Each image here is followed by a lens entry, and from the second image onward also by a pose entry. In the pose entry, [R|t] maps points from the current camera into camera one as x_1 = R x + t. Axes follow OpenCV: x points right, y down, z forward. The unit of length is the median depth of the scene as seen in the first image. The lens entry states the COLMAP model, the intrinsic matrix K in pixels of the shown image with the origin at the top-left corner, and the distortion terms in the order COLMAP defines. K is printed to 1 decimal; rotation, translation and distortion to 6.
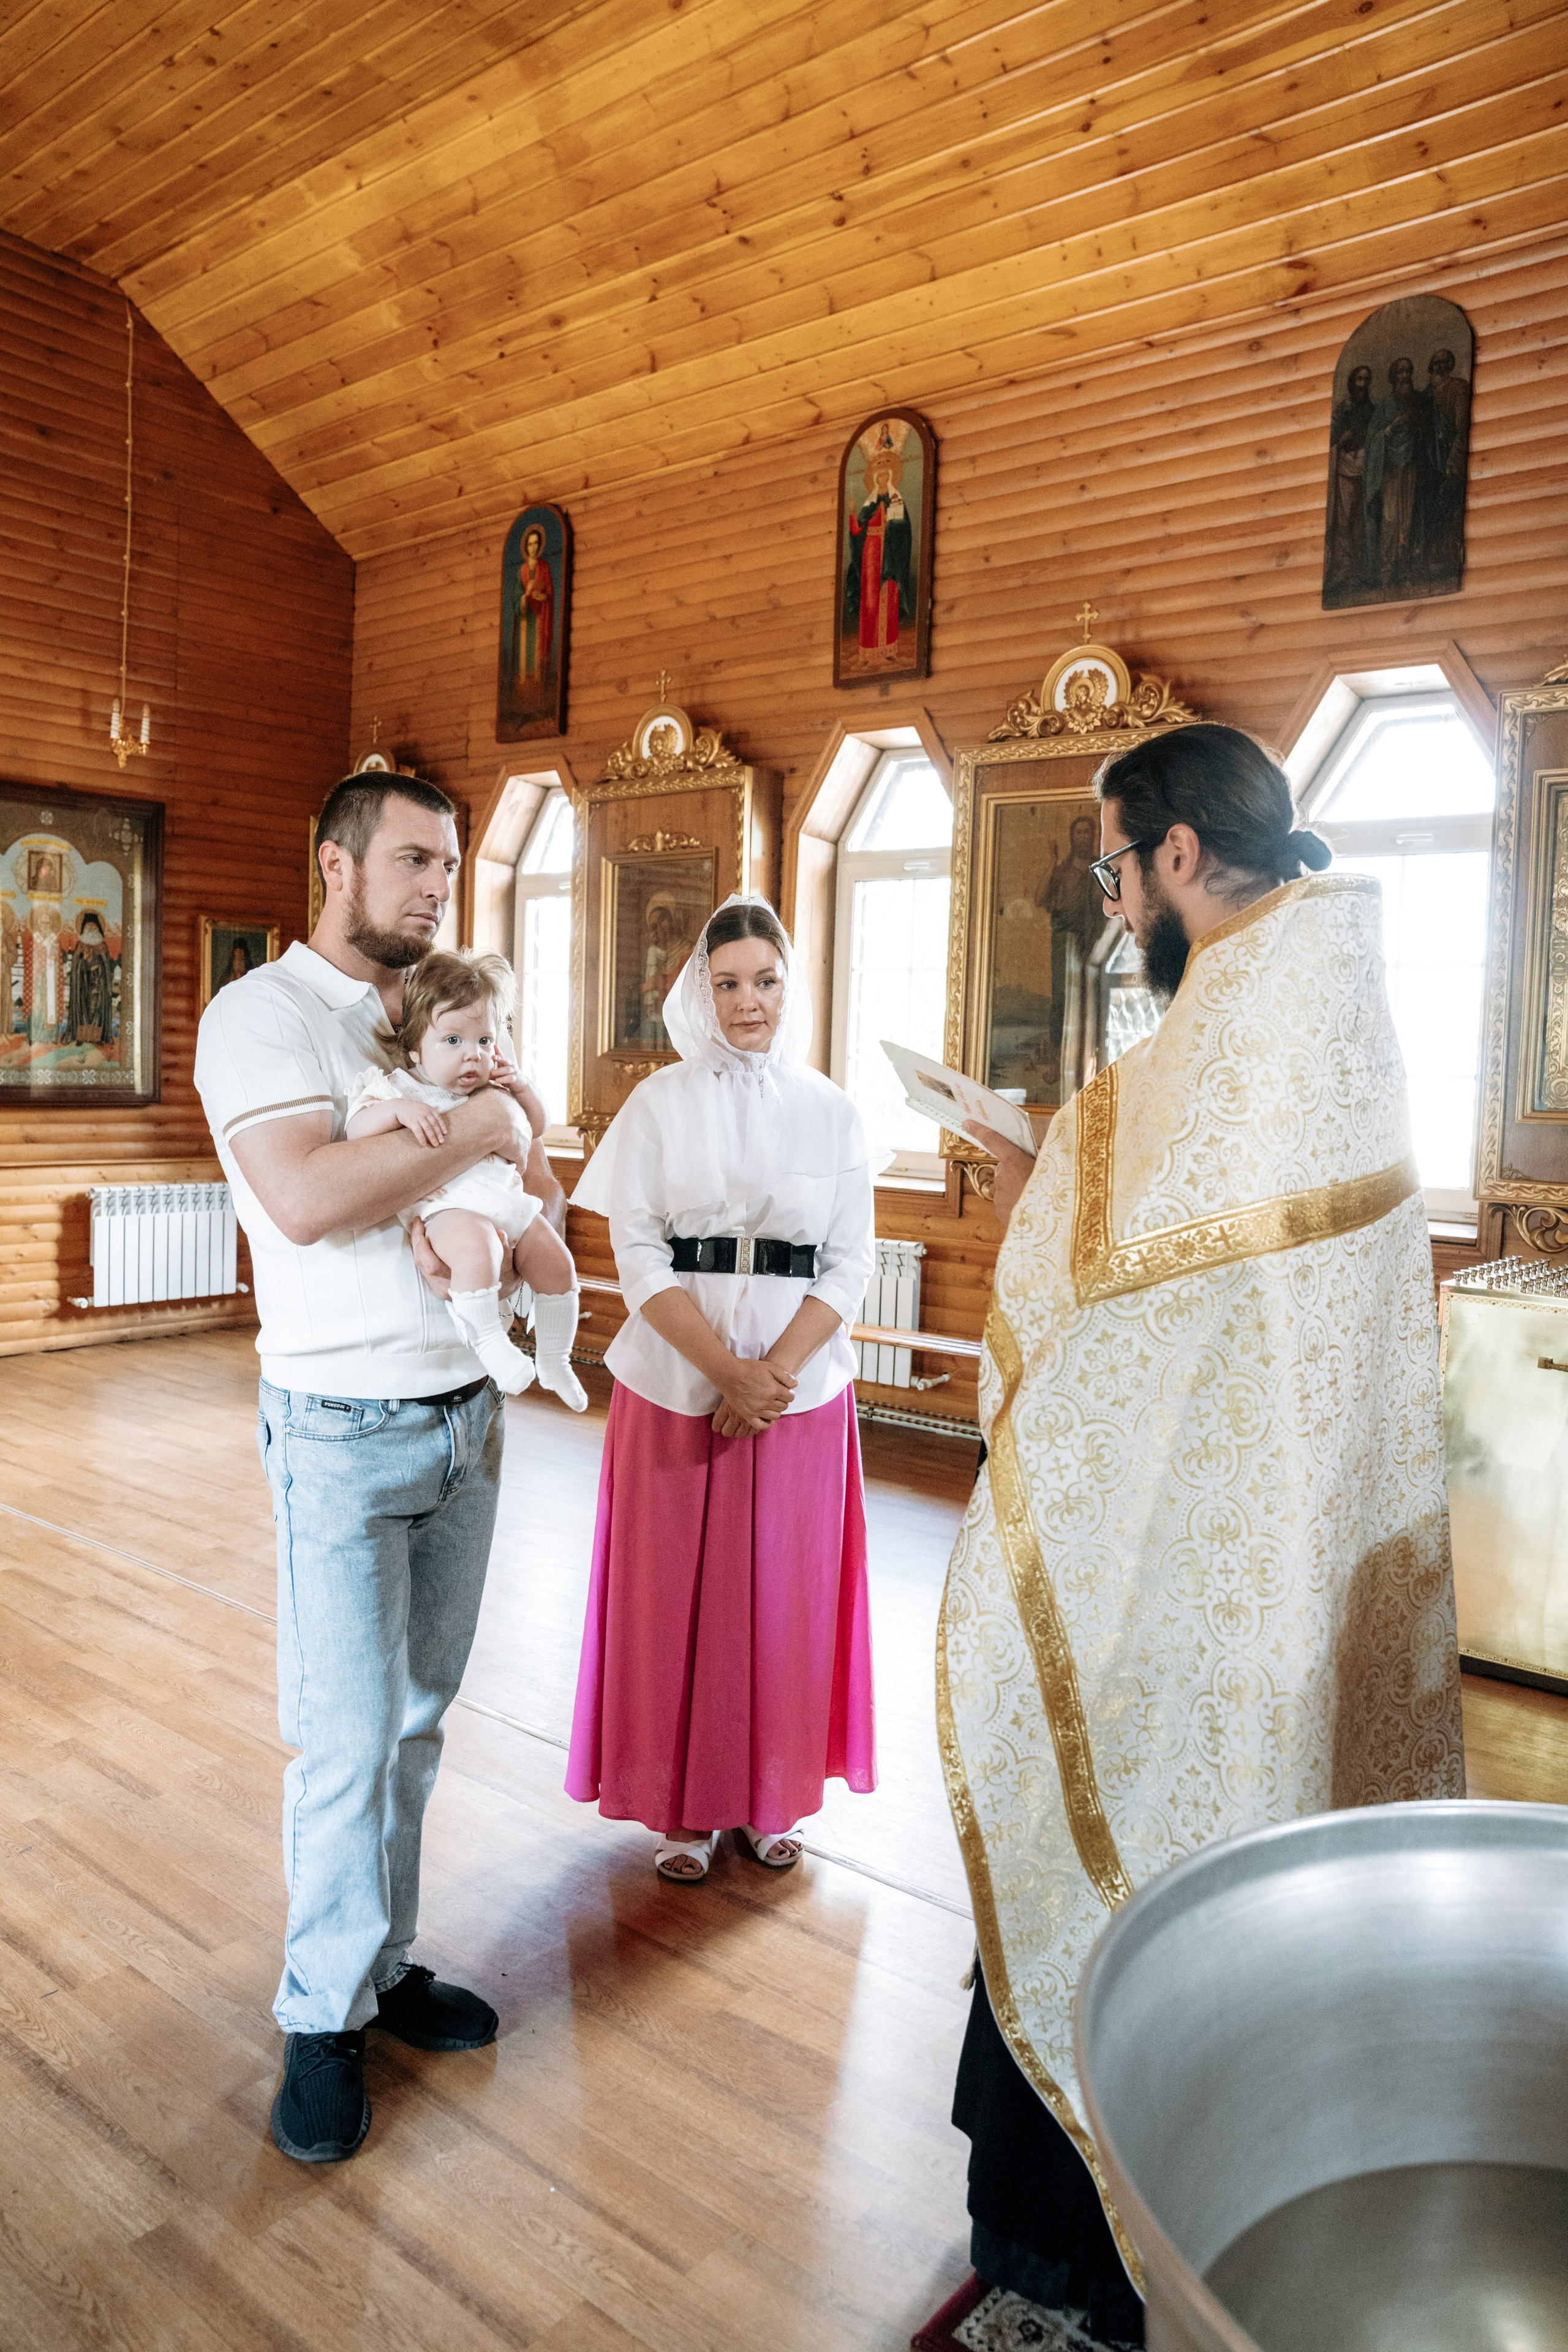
lens RADIAL K [[1613.2, 0, 773.2], [0, 1613.2, 1178.2], [0, 0, 1]] dist [-0.110430, 0.087993]
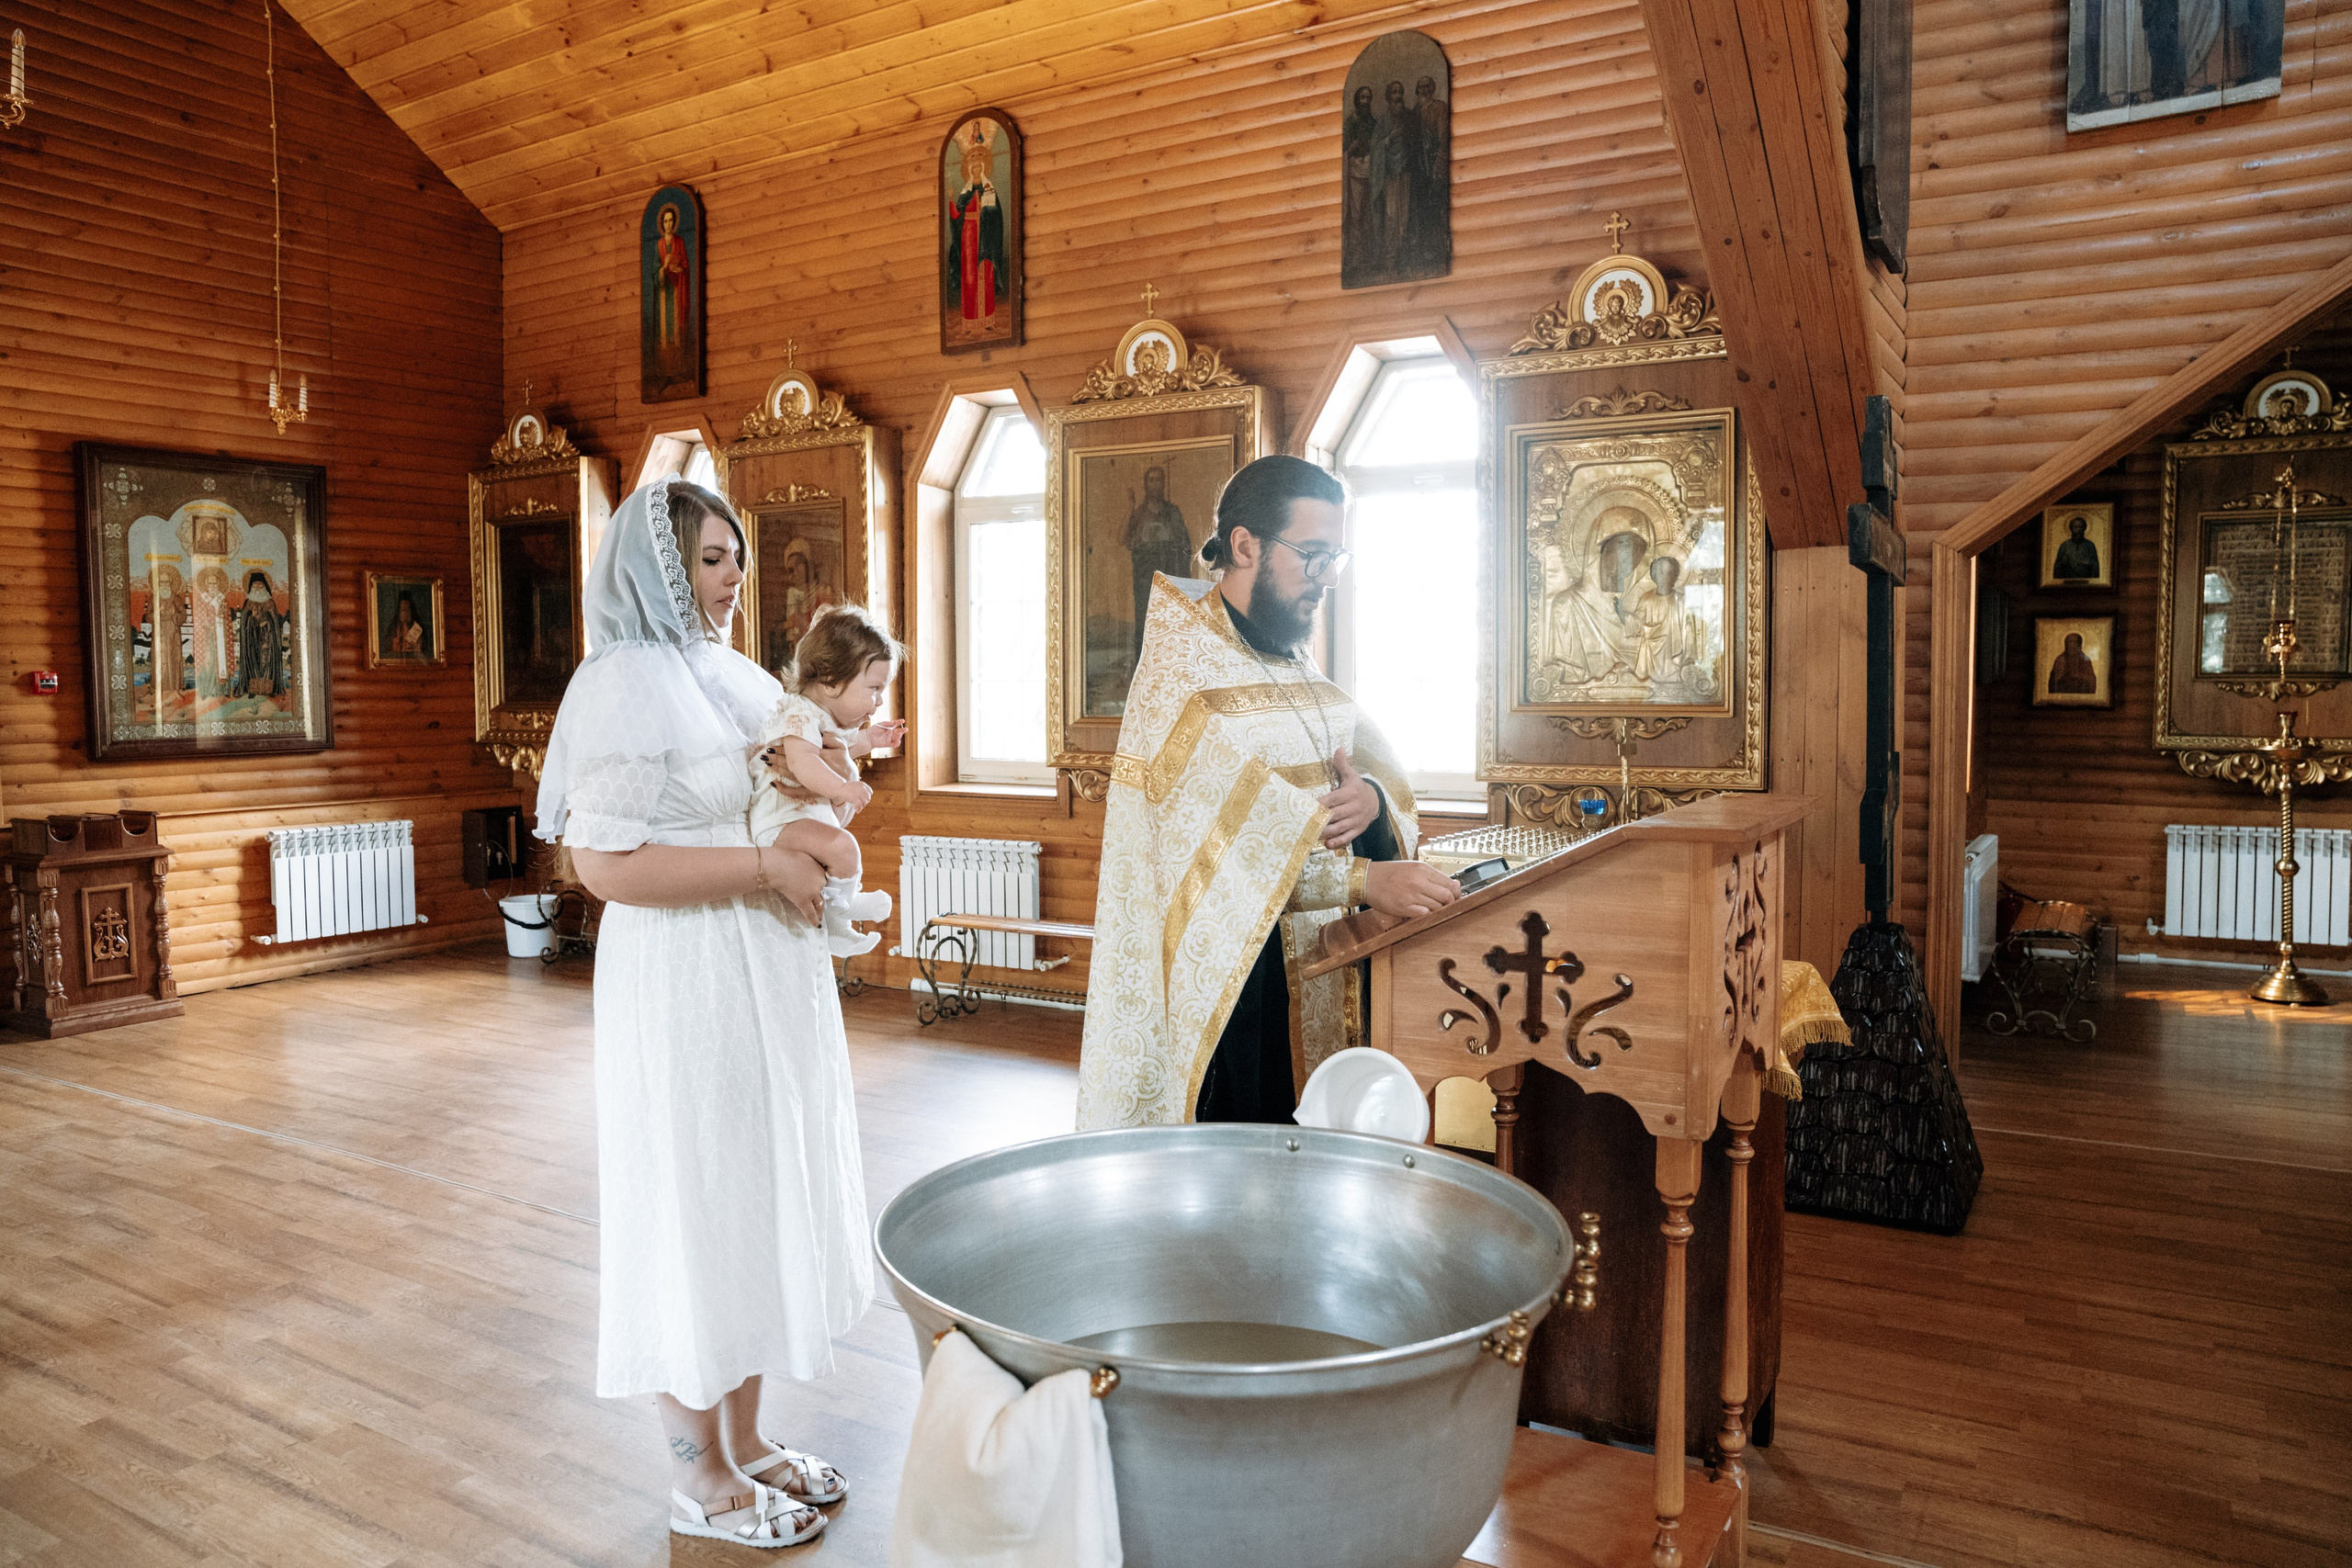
lens RADIAL K [[1613.0, 0, 1173.8], [0, 1613.0, 776.9], [0, 0, 1]] dist [-0.110430, 0.087993]
pose [[0.990904, -0.046806, 0.126166, 0.041110], [0.047825, 0.998843, -0.005055, 0.004086], [-0.125783, 0.011043, 0.991996, -0.126716]]
